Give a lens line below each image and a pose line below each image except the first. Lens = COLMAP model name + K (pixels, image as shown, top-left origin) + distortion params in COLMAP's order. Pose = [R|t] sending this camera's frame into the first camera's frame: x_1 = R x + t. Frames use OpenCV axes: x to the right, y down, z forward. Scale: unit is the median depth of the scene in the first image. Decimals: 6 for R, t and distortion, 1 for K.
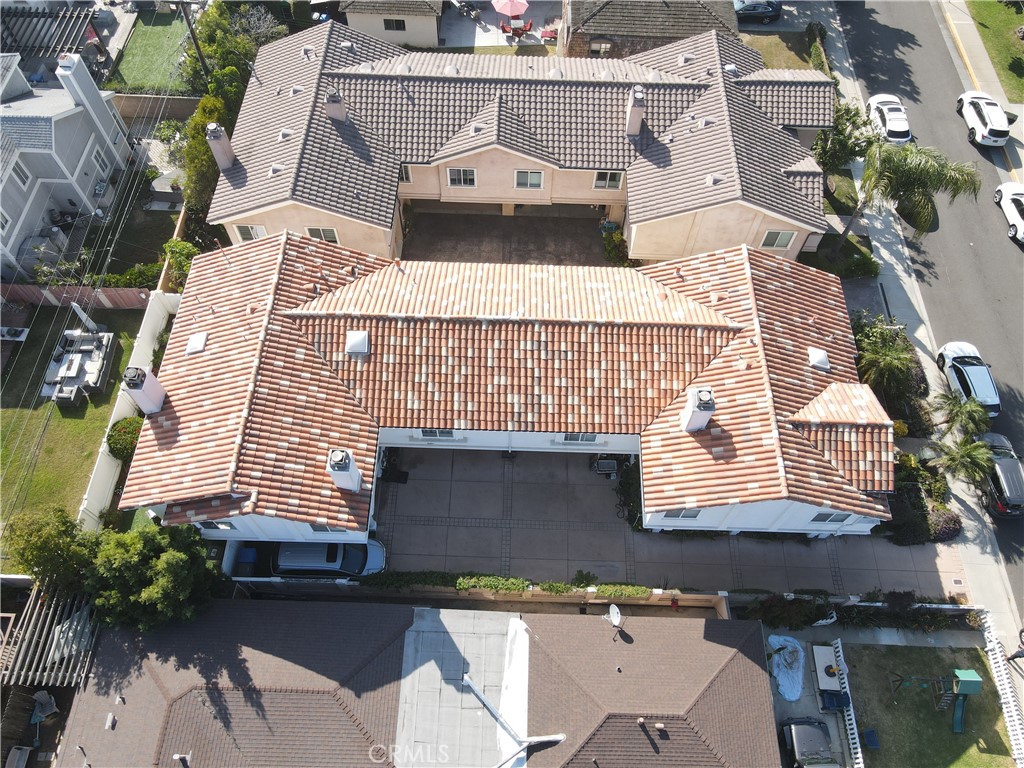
lens RADIAL K [[751.3, 0, 514.1], [0, 751.3, 382.3], [0, 0, 1]] dist [0.003437, 0.024064]
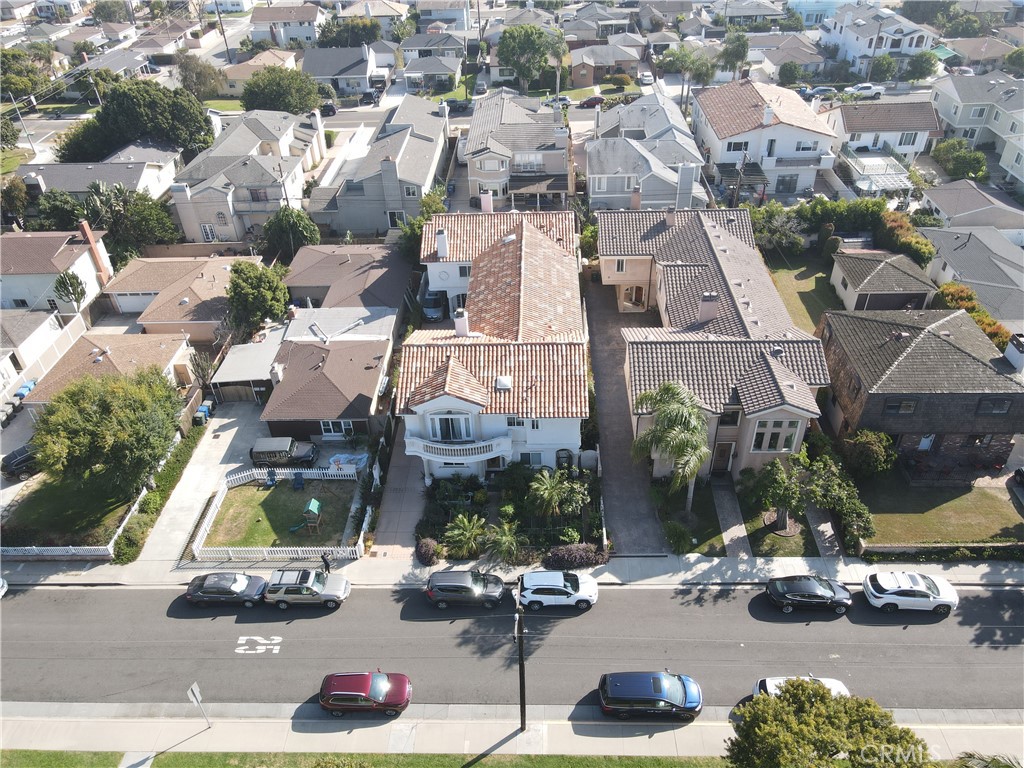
lens RADIAL K [[751.3, 0, 514.1], [0, 751.3, 382.3], [0, 0, 1]] dist [0.003437, 0.024064]
pose [[-0.004039, 0.579438, -0.815006, 1.645753], [-0.850000, 0.427336, 0.308033, -0.515834], [0.526768, 0.693999, 0.490796, 0.286146]]
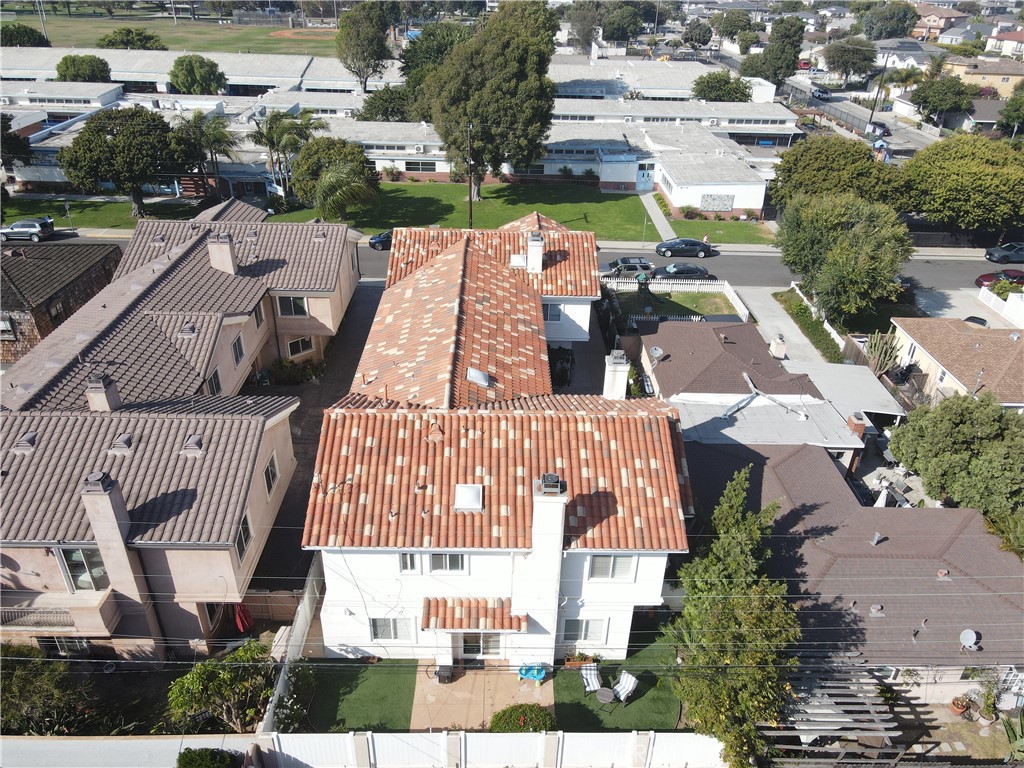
lens RADIAL K [[751.3, 0, 514.1], [0, 751.3, 382.3], [0, 0, 1]] dist [0.003437, 0.024064]
pose [[-0.040560, -0.514722, 0.856397, -1.052328], [0.851594, 0.430509, 0.299081, -0.303293], [-0.522630, 0.741434, 0.420873, 0.567009]]
